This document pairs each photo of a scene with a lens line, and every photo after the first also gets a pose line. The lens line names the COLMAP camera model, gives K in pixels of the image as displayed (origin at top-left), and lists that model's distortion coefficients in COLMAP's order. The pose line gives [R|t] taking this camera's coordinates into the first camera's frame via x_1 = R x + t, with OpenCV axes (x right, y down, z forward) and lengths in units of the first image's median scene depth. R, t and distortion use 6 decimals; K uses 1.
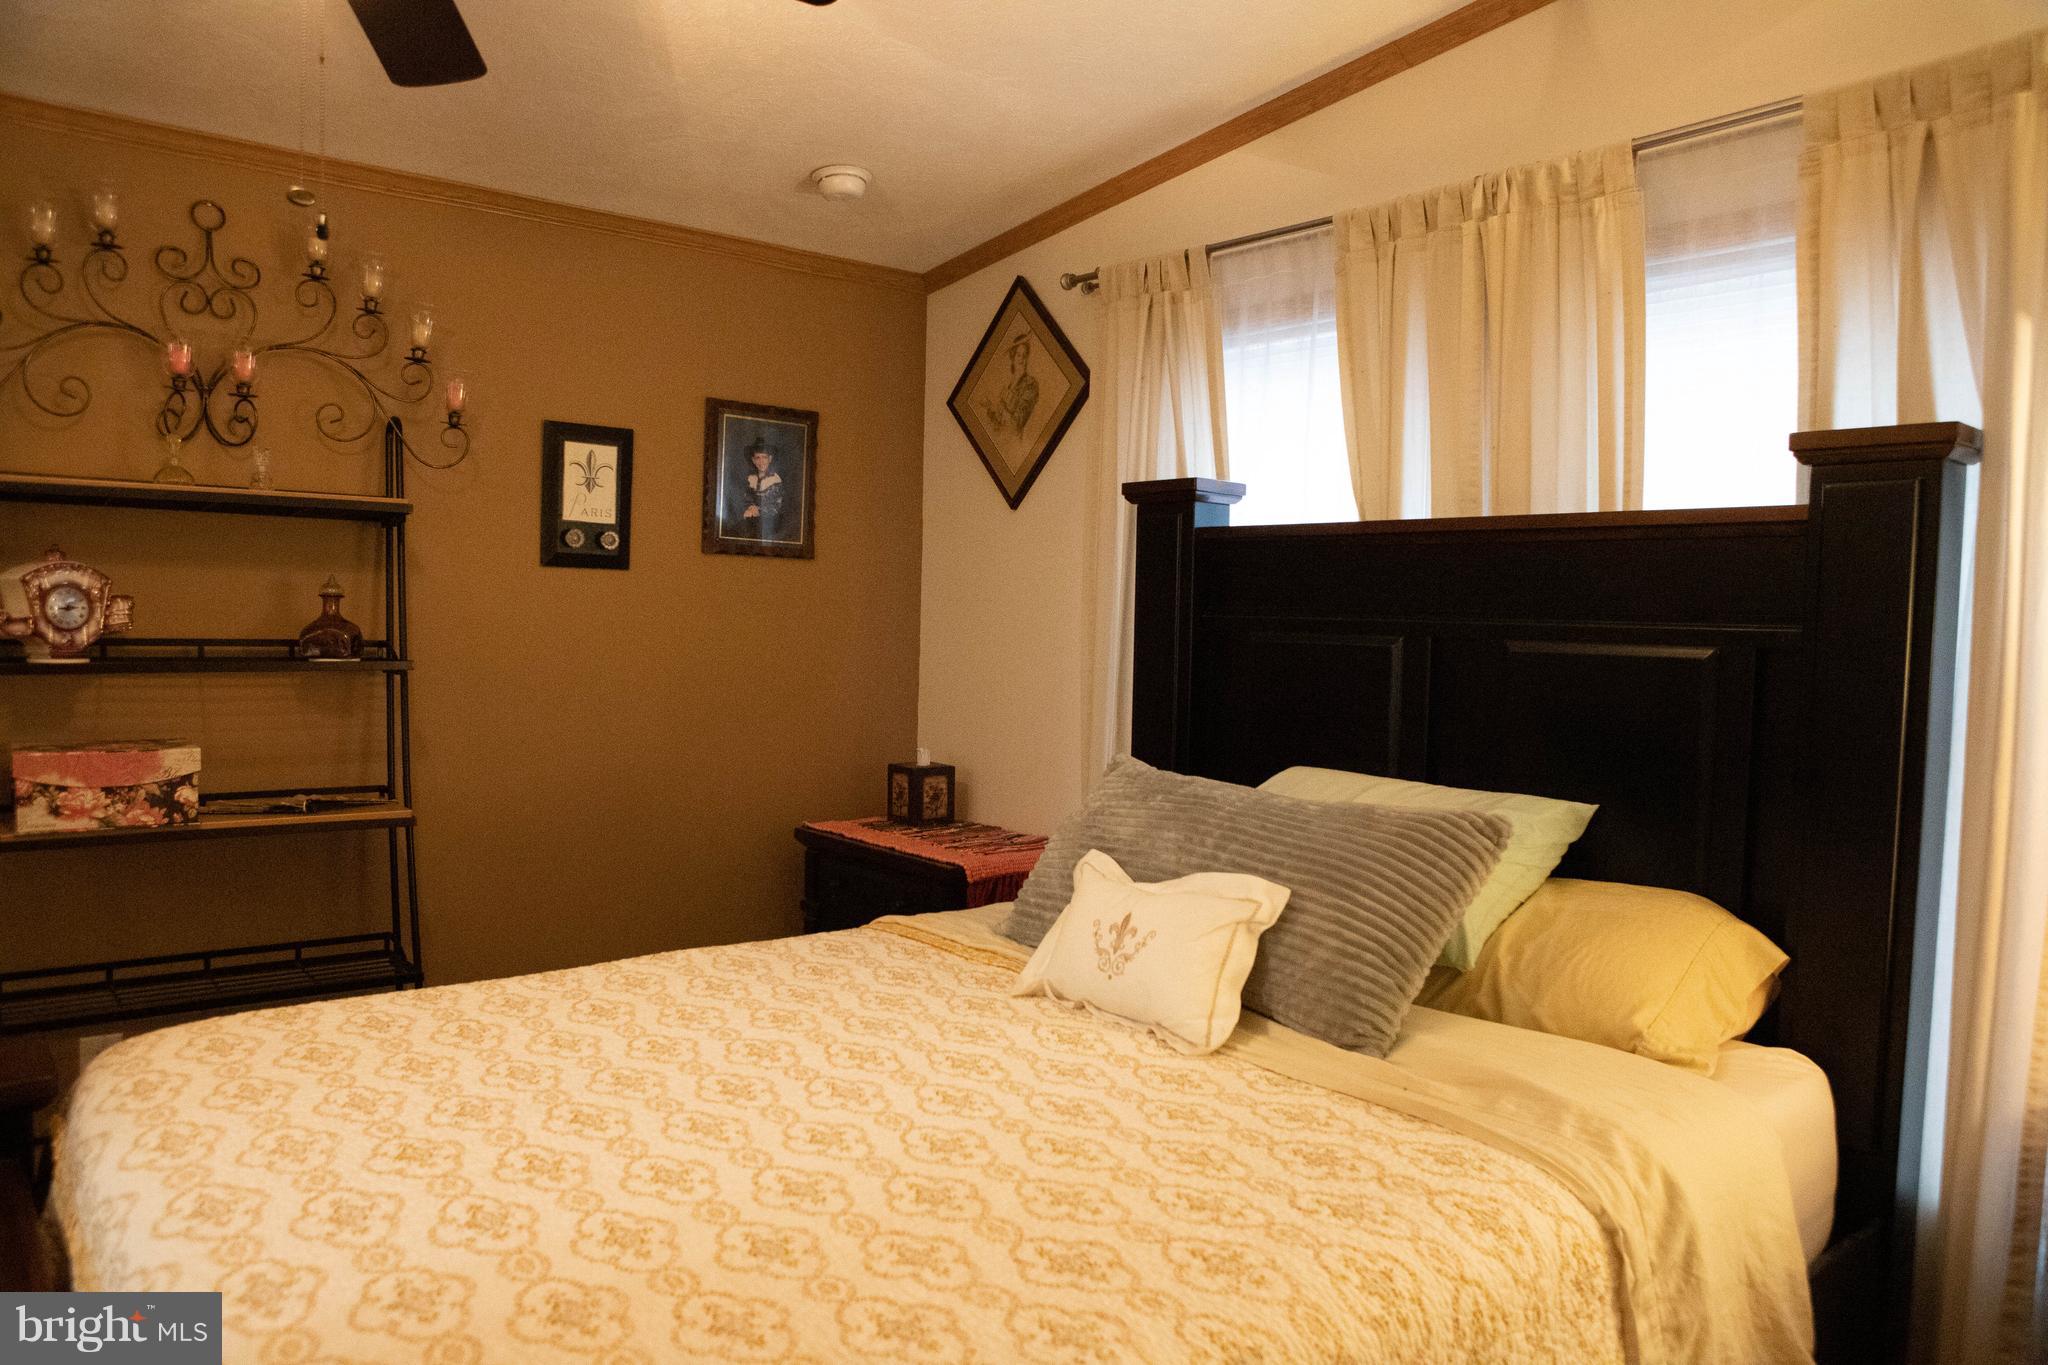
lens RADIAL K [[1408.1, 0, 1031.5], [0, 1408.1, 688.5], [0, 0, 1]] dist [-0.088300, 0.060328]
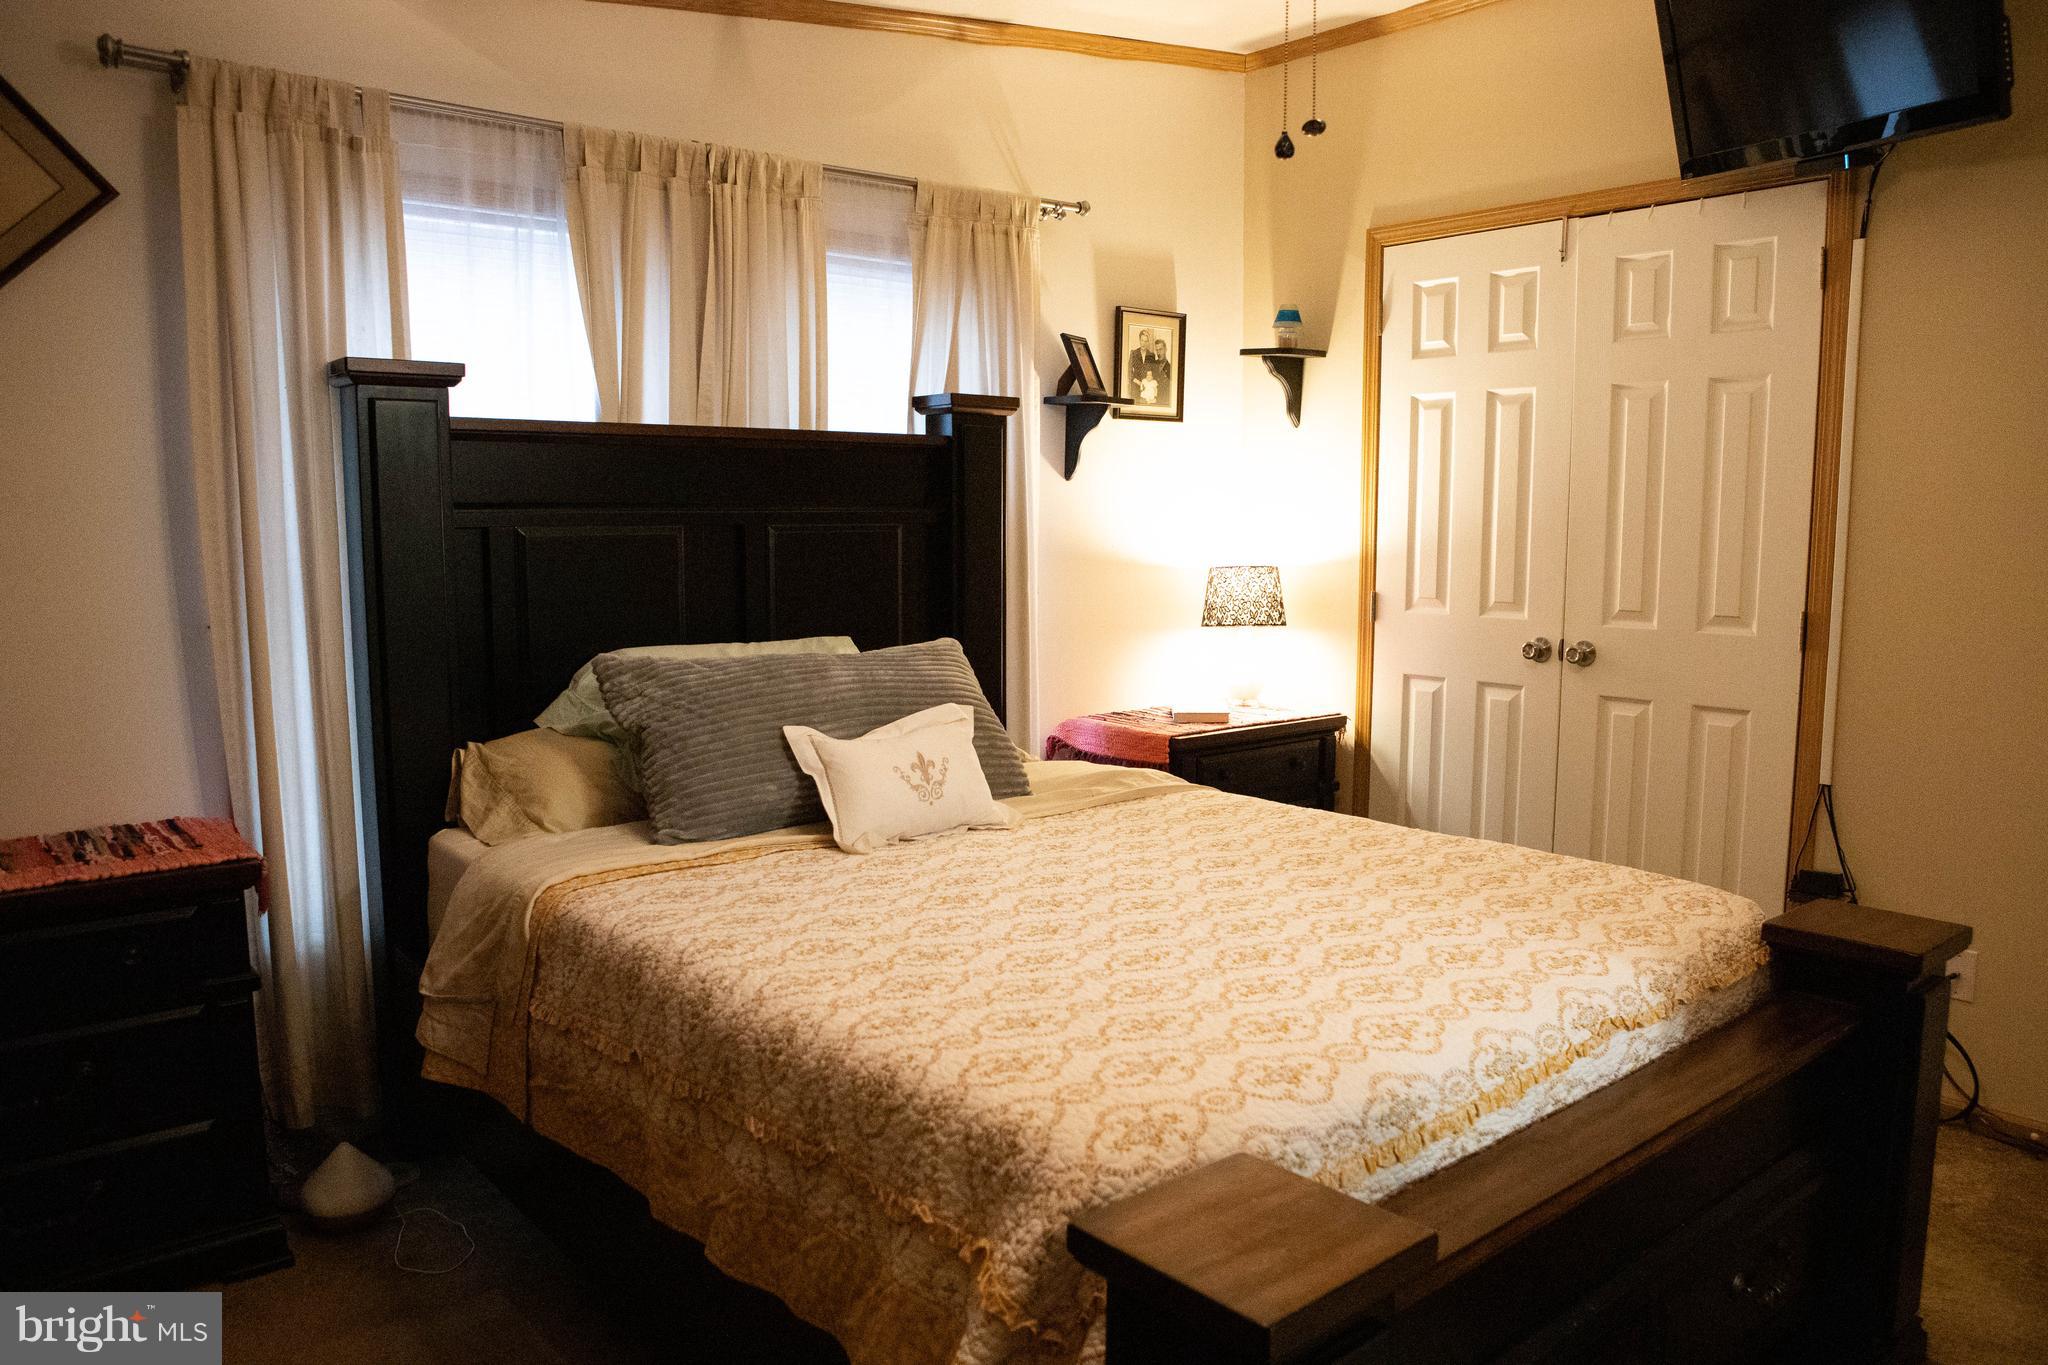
lens RADIAL K [[1408.1, 0, 1031.5], [0, 1408.1, 688.5], [0, 0, 1]] dist [-0.088300, 0.060328]
pose [[0.012199, -0.143810, 0.989530, -0.956684], [0.056264, 0.988135, 0.142913, -0.056304], [-0.998341, 0.053932, 0.020146, 0.724405]]
